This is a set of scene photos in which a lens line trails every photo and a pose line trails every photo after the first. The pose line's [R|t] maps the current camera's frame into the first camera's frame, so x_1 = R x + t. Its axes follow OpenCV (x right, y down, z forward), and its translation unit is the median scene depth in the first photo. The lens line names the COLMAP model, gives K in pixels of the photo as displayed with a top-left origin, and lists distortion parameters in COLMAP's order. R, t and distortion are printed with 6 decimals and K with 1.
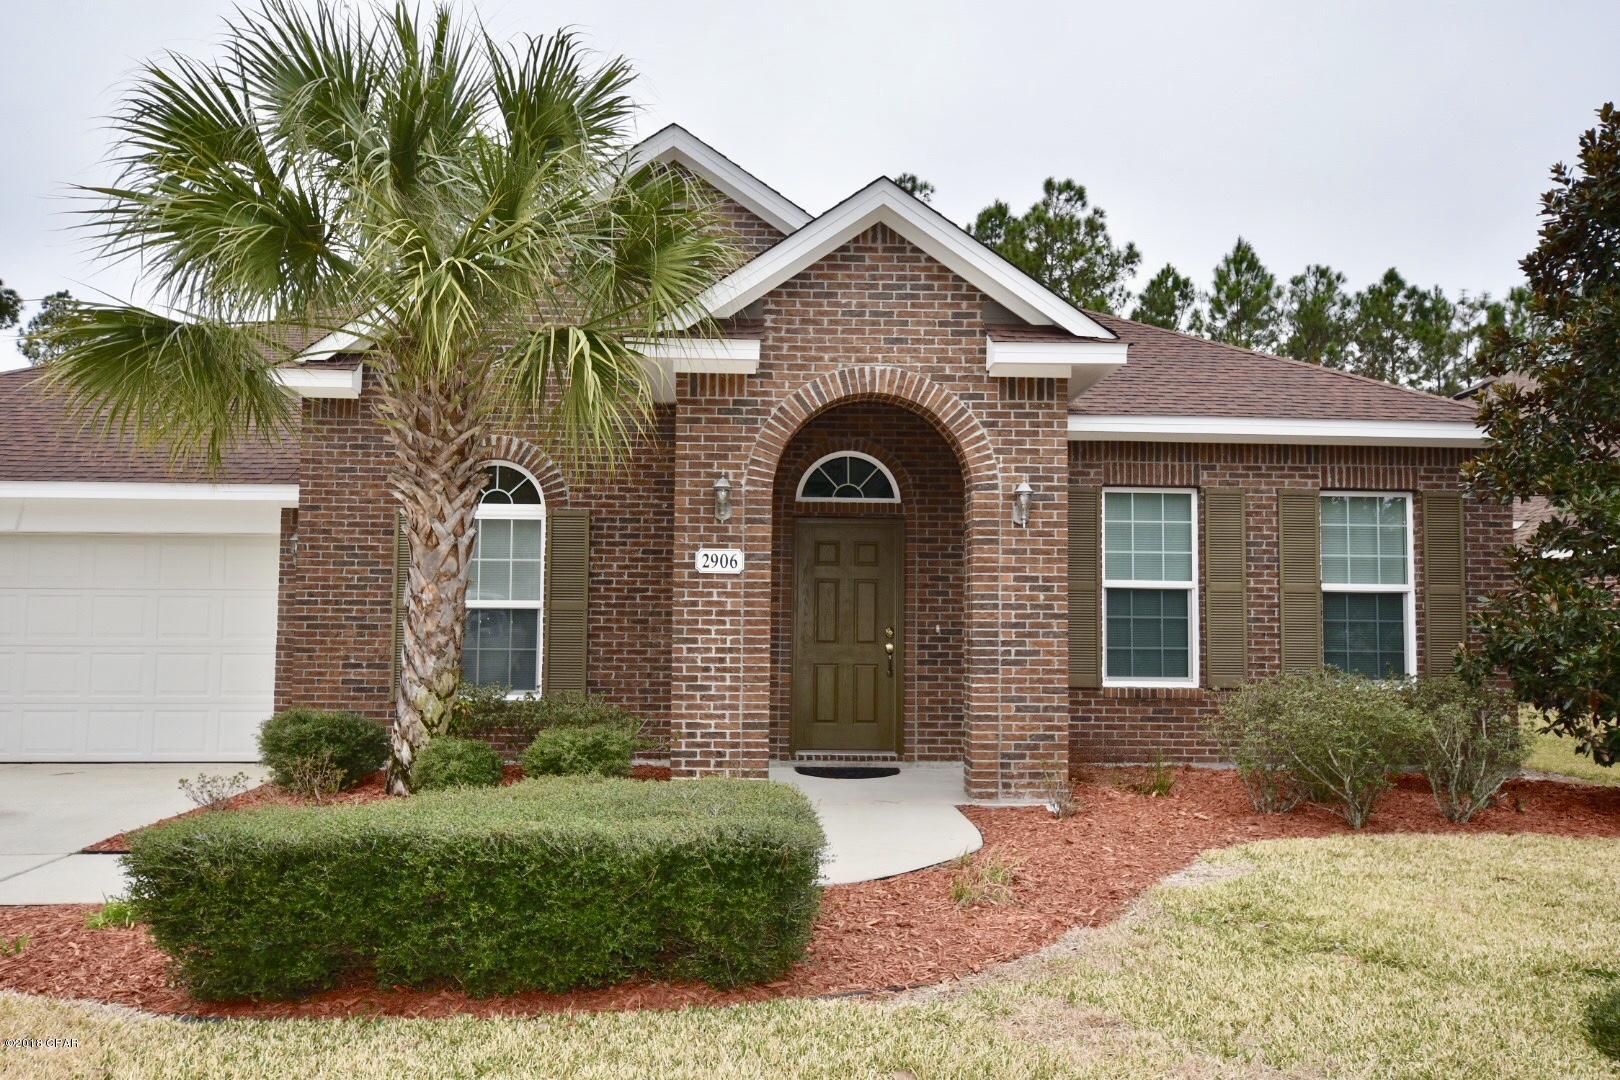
lens RADIAL K [[1252.0, 0, 803.3], [0, 1252.0, 537.1], [0, 0, 1]] dist [0.040198, -0.030255]
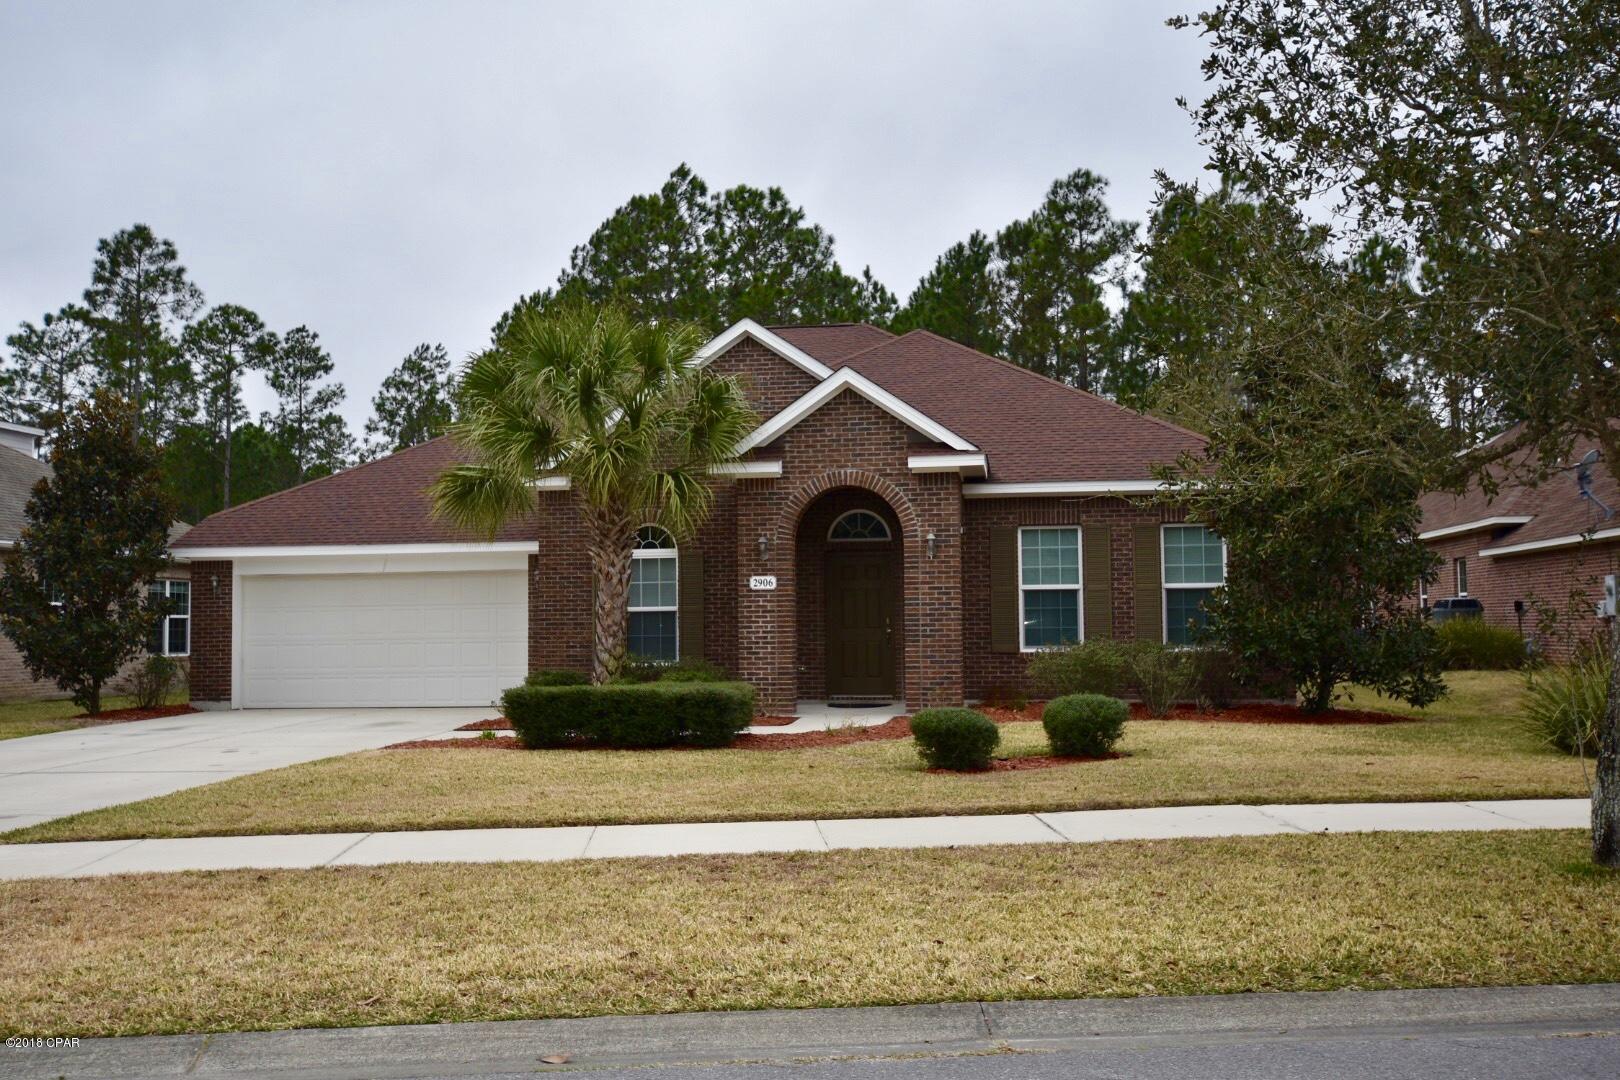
lens RADIAL K [[1474.6, 0, 798.1], [0, 1474.6, 542.6], [0, 0, 1]] dist [0.047669, -0.001368]
pose [[0.981896, -0.030961, -0.186872, 0.359934], [0.033476, 0.999386, 0.010316, -0.055424], [0.186438, -0.016385, 0.982330, -1.013945]]
